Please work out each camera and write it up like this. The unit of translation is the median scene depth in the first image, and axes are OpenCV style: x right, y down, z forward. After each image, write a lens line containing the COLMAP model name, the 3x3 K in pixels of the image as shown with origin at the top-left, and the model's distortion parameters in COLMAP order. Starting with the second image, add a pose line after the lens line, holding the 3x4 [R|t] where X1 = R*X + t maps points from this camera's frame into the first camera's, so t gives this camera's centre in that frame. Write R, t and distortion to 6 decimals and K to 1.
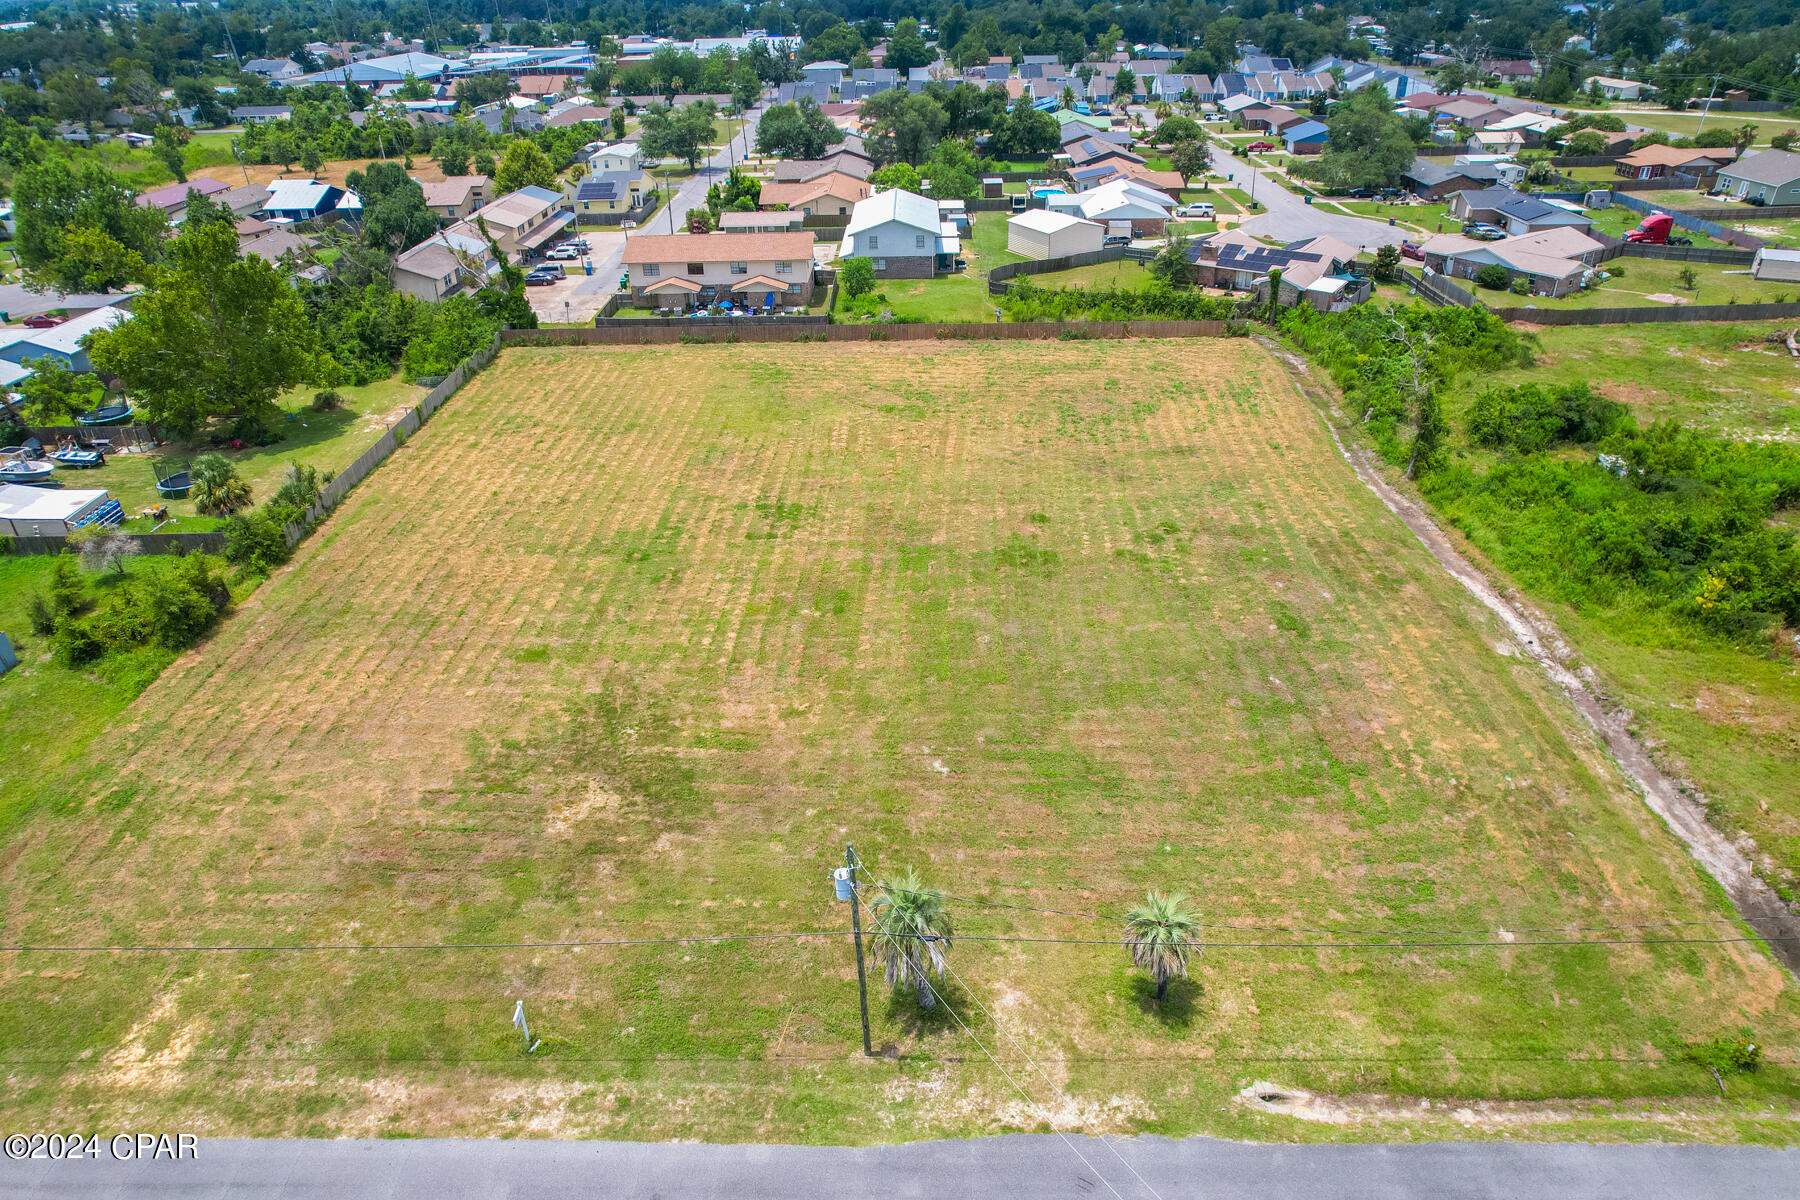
lens RADIAL K [[1147.4, 0, 909.6], [0, 1147.4, 613.9], [0, 0, 1]] dist [-0.080524, 0.073486]
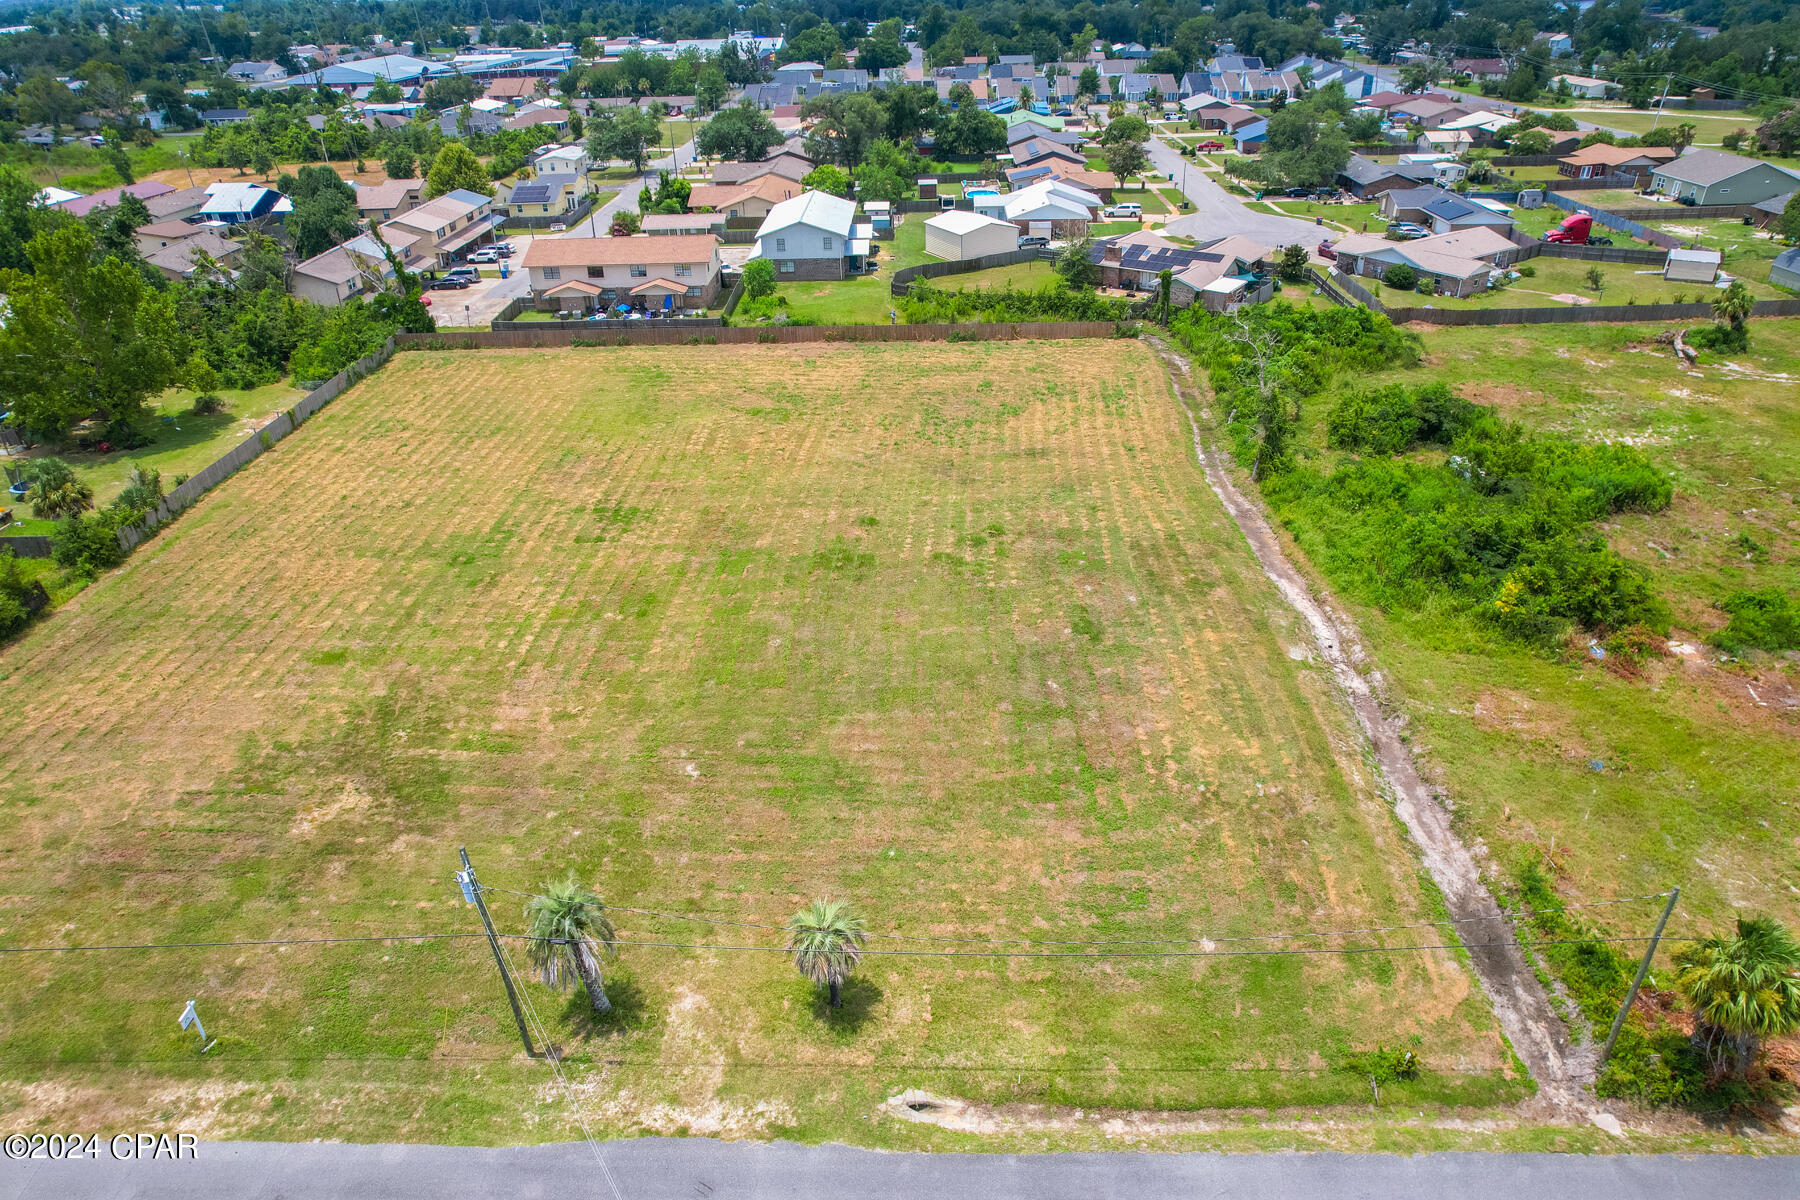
lens RADIAL K [[1147.4, 0, 909.6], [0, 1147.4, 613.9], [0, 0, 1]] dist [-0.080524, 0.073486]
pose [[0.999956, 0.000710, -0.009327, 0.134565], [-0.000709, 1.000000, 0.000116, -0.002335], [0.009327, -0.000109, 0.999957, -0.000252]]
